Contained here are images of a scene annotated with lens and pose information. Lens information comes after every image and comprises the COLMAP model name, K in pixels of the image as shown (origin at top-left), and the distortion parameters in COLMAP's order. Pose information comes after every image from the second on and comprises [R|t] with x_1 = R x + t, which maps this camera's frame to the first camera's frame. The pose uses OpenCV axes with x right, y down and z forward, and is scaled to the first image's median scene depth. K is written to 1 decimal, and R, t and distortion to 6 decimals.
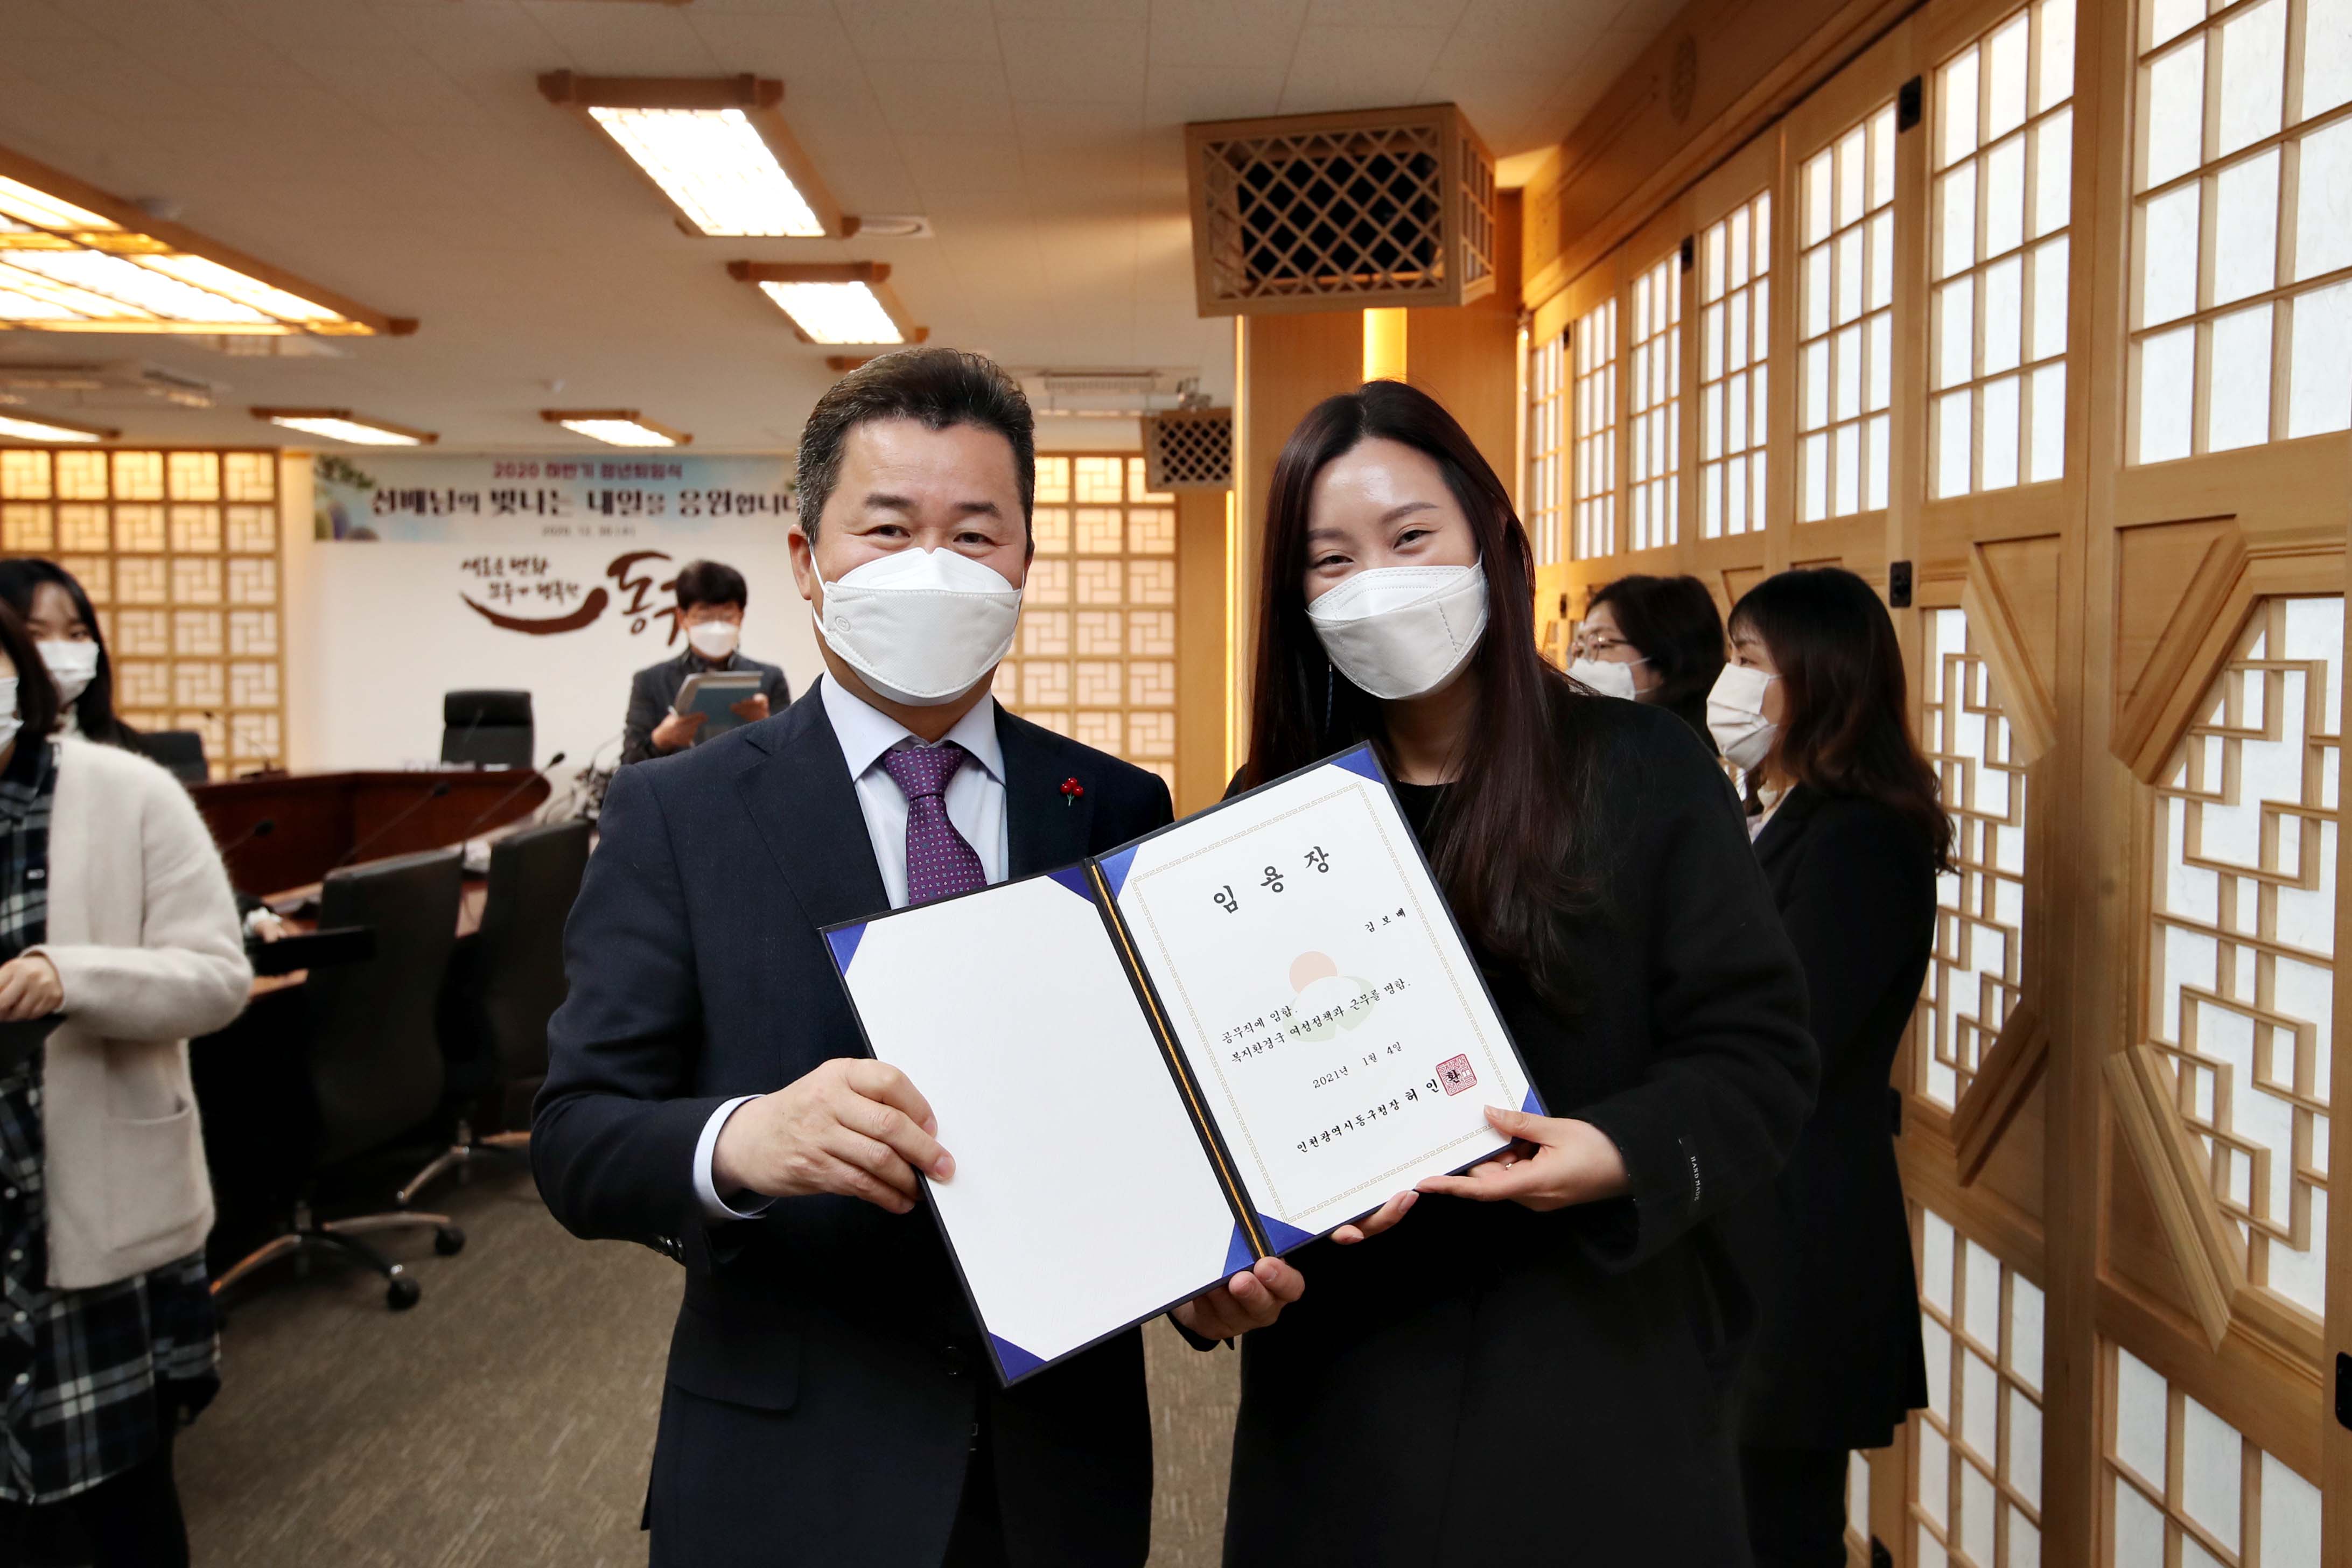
lens RADIAL K [[2942.0, 0, 1179.2], [0, 2942.0, 686.0], [0, 0, 1]] dist [0.276885, 0.015039]
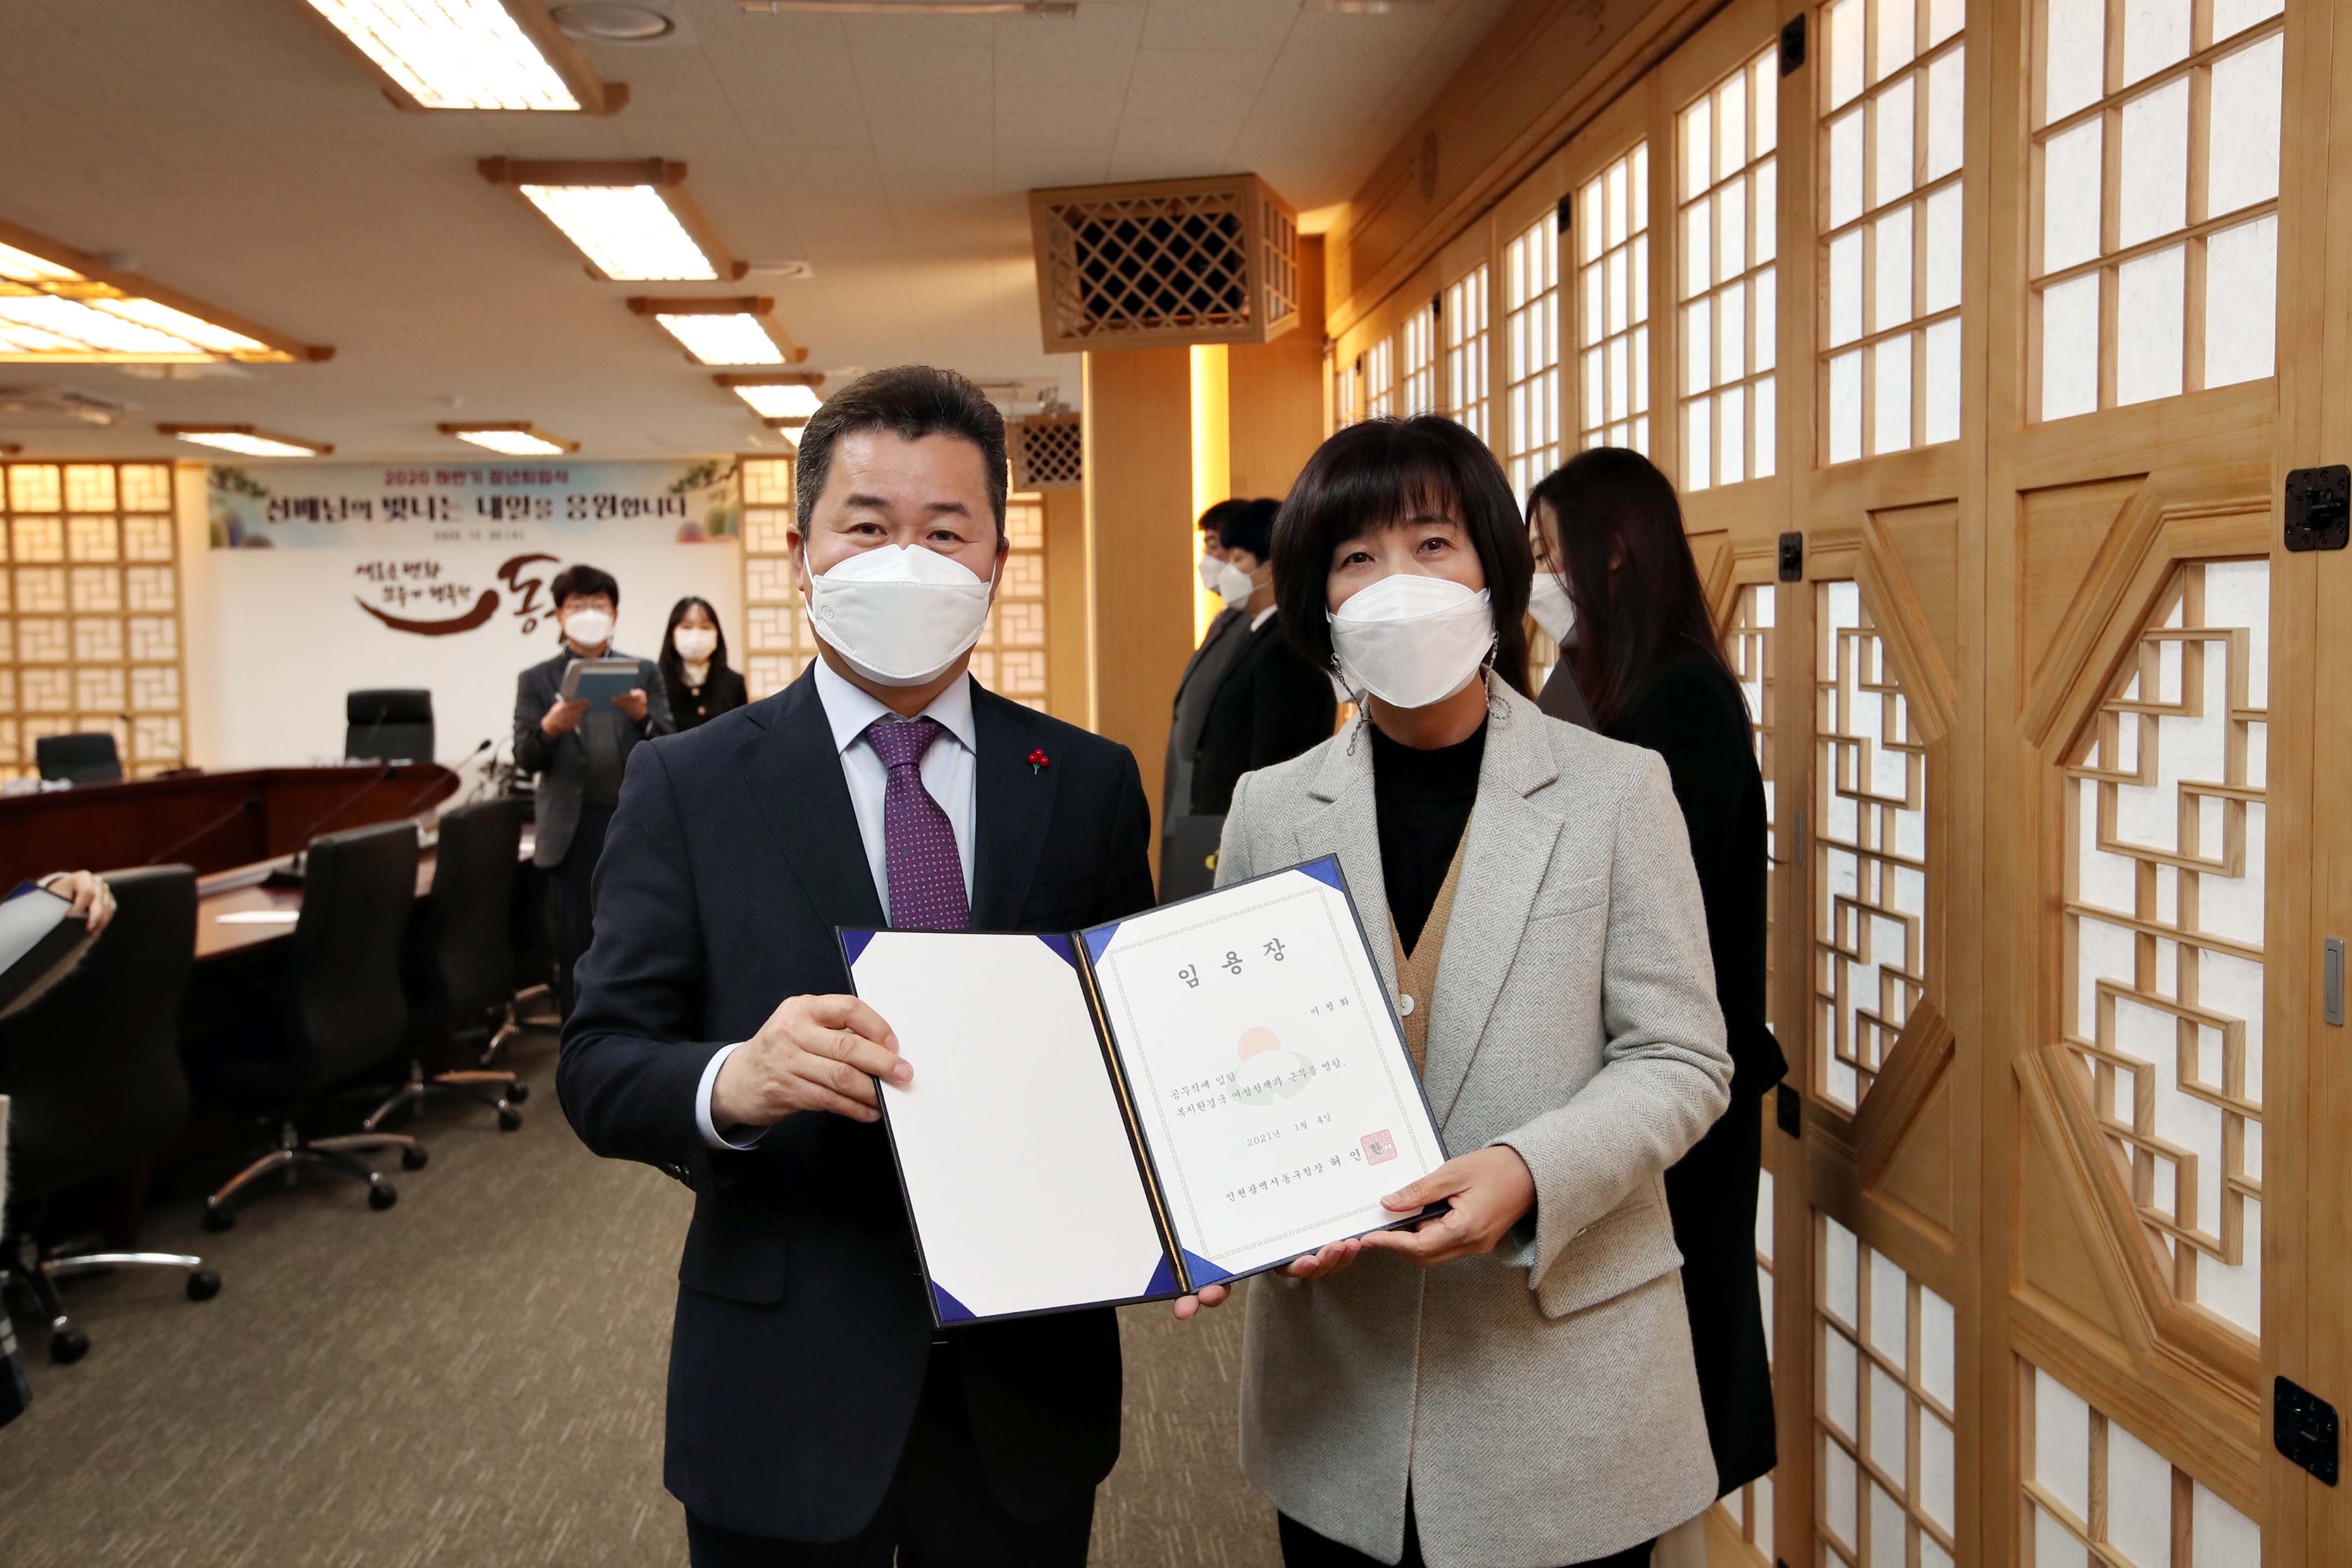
lens RADIAL K [[3698.4, 0, 1188.4], [0, 3698.4, 731.2], [0, 0, 1]] dist [0.338374, 0.063495]
pose [[0.999512, -0.019525, 0.024366, 0.017323], [0.019248, 0.999748, 0.011521, 0.006411], [-0.024585, -0.011047, 0.999637, -0.333598]]
